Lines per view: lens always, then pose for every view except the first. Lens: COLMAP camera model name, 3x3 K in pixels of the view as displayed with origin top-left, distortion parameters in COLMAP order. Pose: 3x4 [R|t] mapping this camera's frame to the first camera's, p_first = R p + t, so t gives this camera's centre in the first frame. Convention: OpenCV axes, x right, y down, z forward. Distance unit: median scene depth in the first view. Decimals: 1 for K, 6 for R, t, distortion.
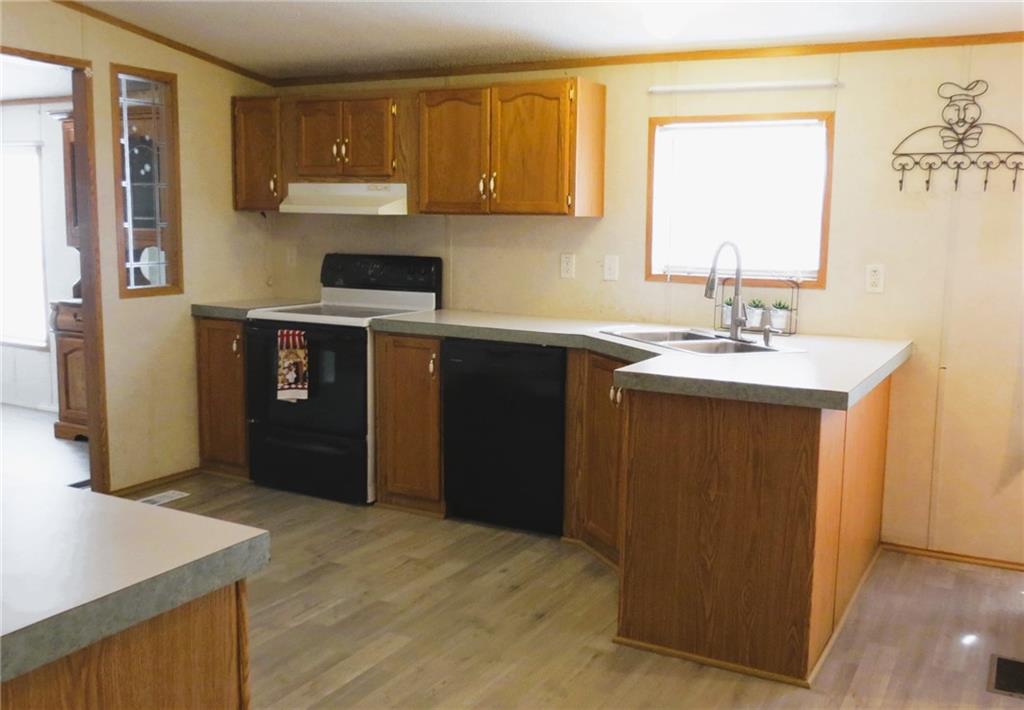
lens RADIAL K [[968.6, 0, 531.3], [0, 968.6, 354.4], [0, 0, 1]] dist [-0.007900, 0.002881]
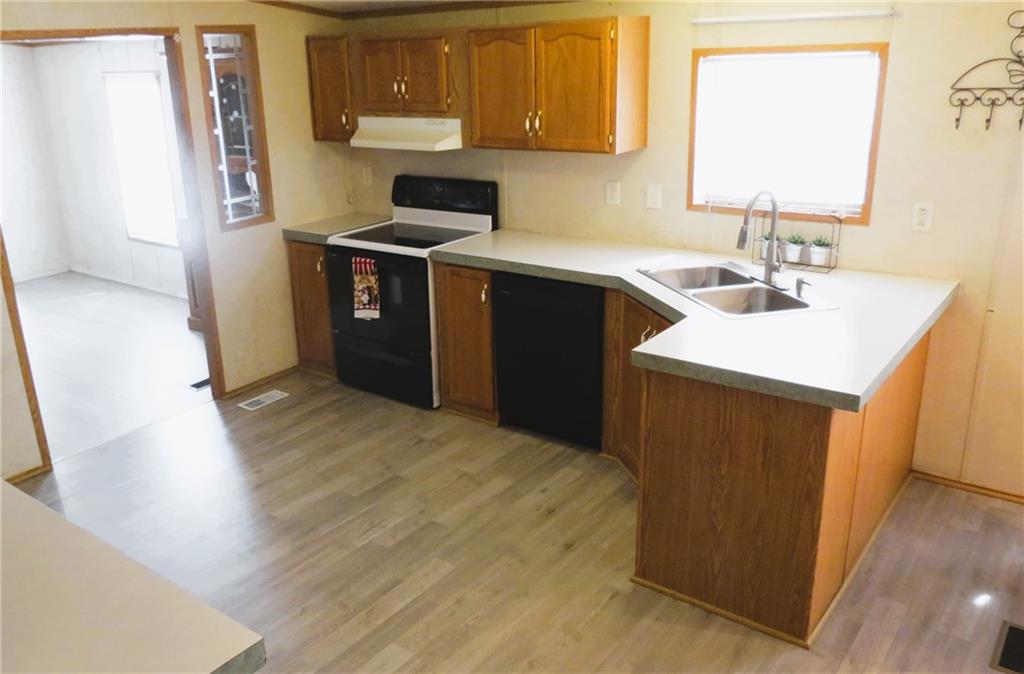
lens RADIAL K [[855.2, 0, 440.4], [0, 855.2, 336.6], [0, 0, 1]] dist [-0.012960, 0.008147]
pose [[0.978296, 0.008126, -0.207053, 0.054131], [0.030795, 0.982432, 0.184060, -0.129315], [0.204911, -0.186442, 0.960859, 0.043300]]
